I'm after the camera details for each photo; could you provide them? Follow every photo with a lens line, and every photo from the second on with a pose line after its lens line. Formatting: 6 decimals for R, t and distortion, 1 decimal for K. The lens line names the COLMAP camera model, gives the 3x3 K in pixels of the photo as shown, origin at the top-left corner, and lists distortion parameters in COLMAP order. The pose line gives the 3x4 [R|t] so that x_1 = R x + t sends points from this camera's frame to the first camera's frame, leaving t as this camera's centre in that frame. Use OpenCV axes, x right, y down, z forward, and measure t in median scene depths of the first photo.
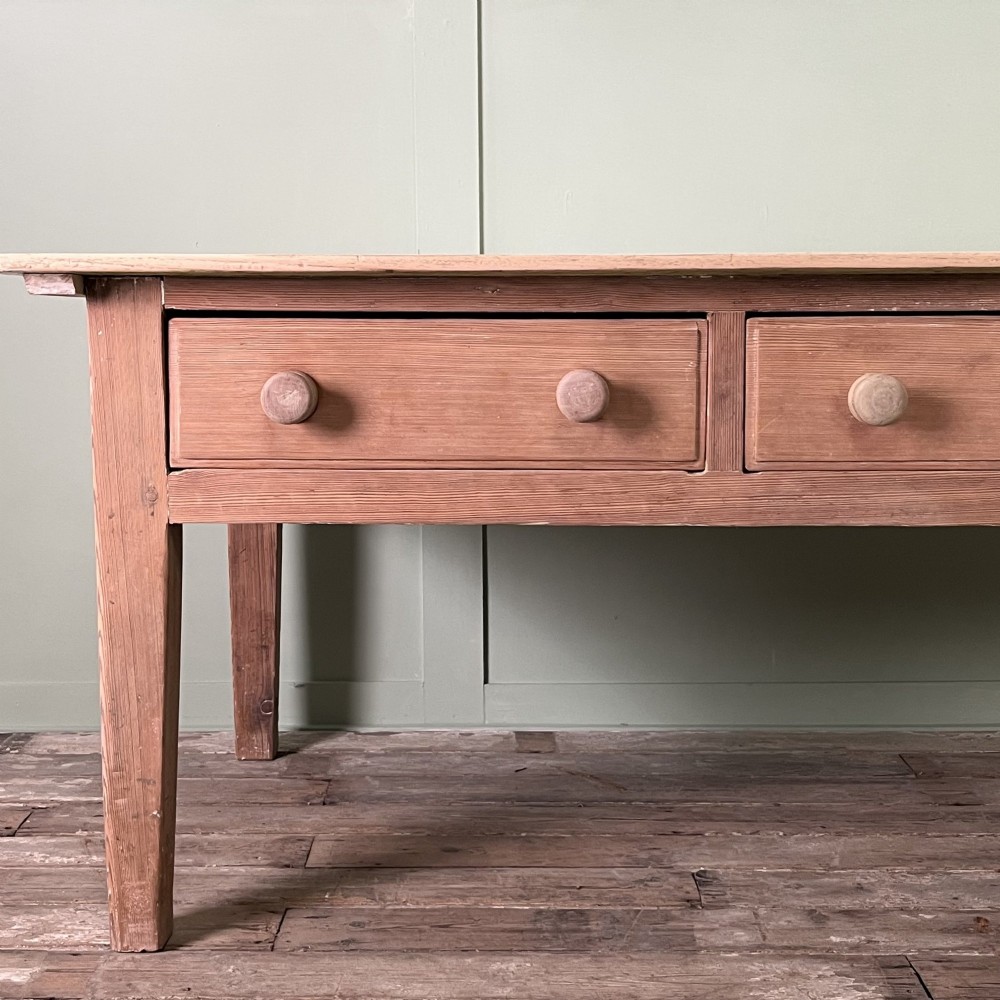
lens RADIAL K [[1620.0, 0, 478.2], [0, 1620.0, 488.1], [0, 0, 1]] dist [0.044977, 0.000000]
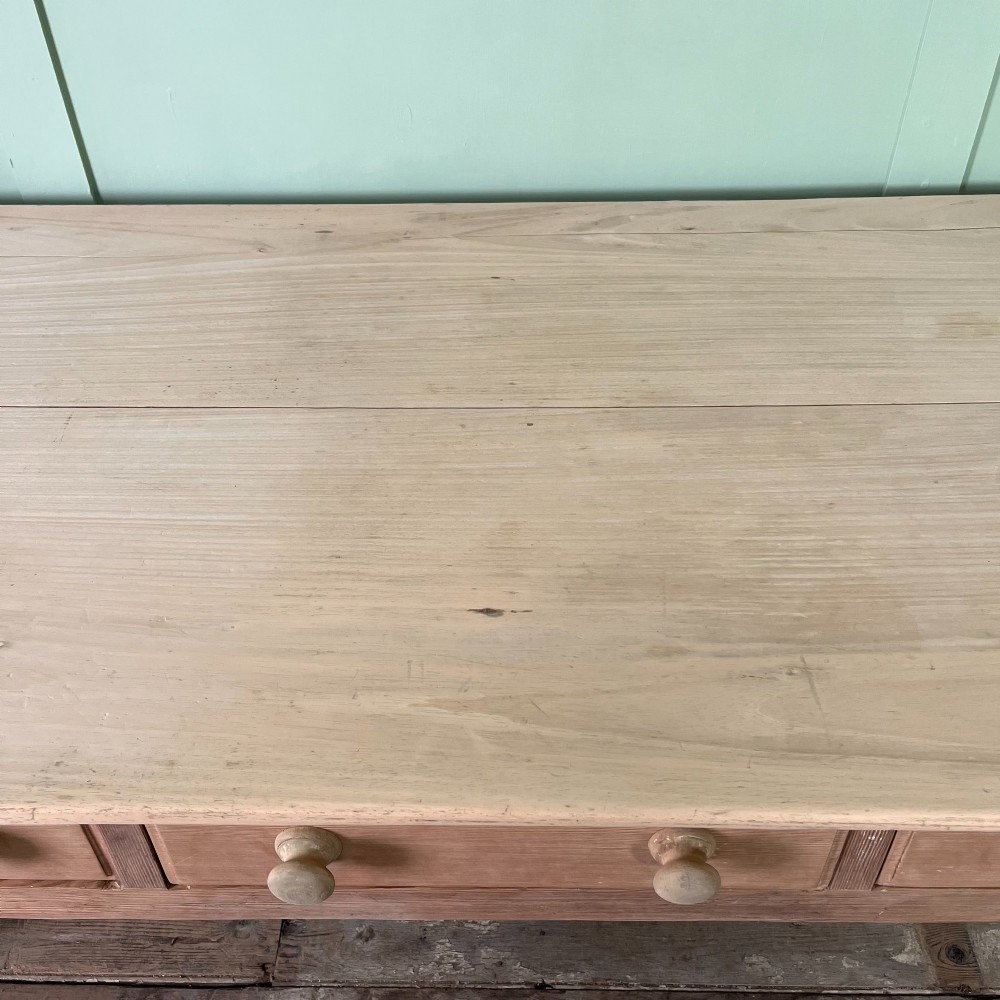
lens RADIAL K [[1028.5, 0, 500.8], [0, 1028.5, 507.1], [0, 0, 1]] dist [0.031356, 0.000000]
pose [[0.999896, -0.013568, 0.004944, 0.326385], [0.008295, 0.819874, 0.572484, -0.460511], [-0.011821, -0.572383, 0.819901, 0.661202]]
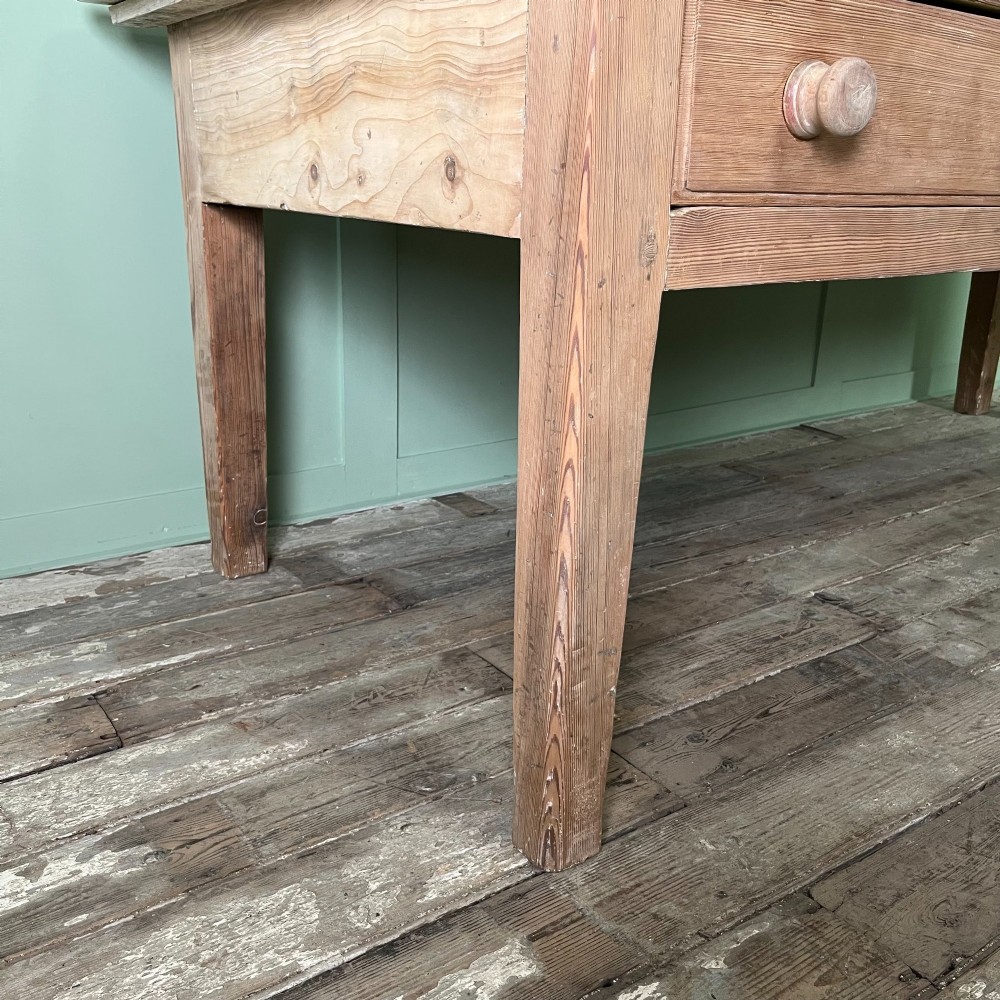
lens RADIAL K [[1028.5, 0, 500.2], [0, 1028.5, 487.6], [0, 0, 1]] dist [0.031356, 0.000000]
pose [[0.799309, -0.157555, 0.579898, -0.505581], [0.042846, 0.977503, 0.206525, 0.010256], [-0.599391, -0.140232, 0.788077, 0.681177]]
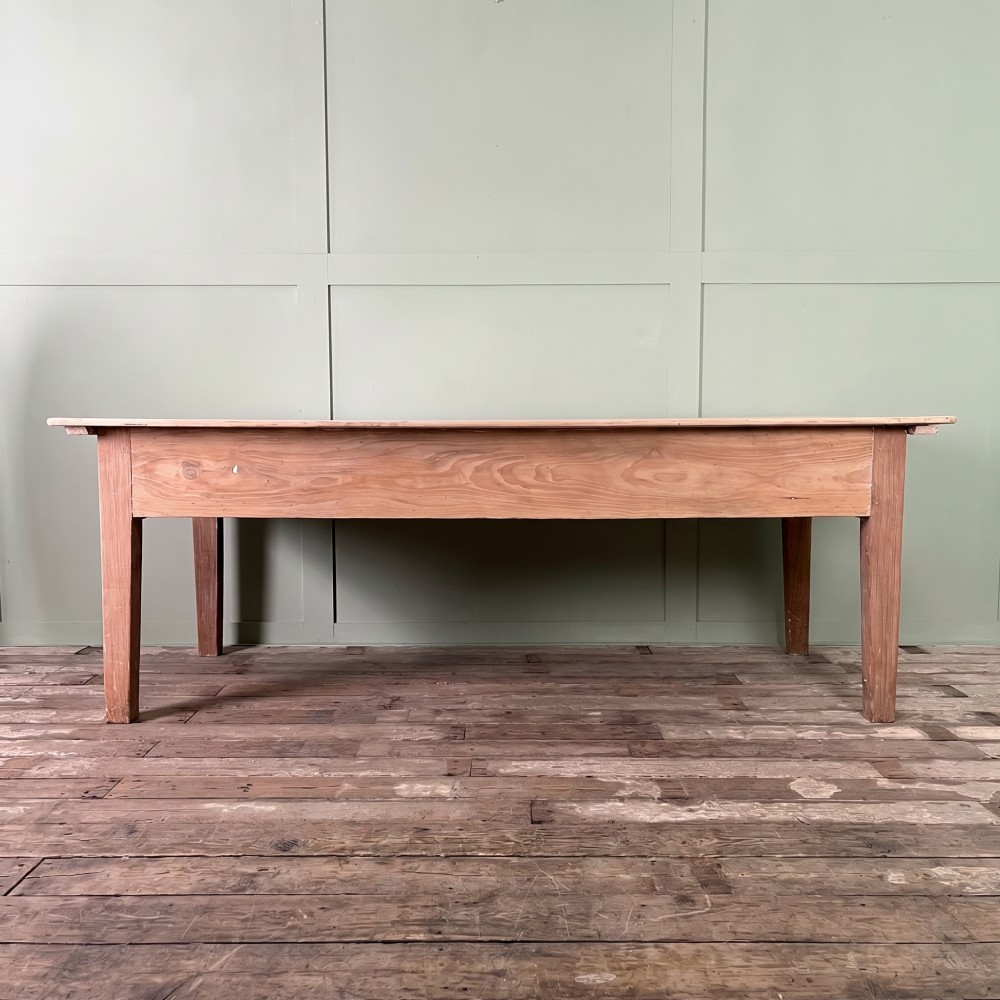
lens RADIAL K [[1028.5, 0, 496.0], [0, 1028.5, 499.5], [0, 0, 1]] dist [0.031356, 0.000000]
pose [[0.999814, 0.005892, 0.018343, 0.281552], [-0.004971, 0.998745, -0.049834, 0.047333], [-0.018613, 0.049733, 0.998589, -0.451483]]
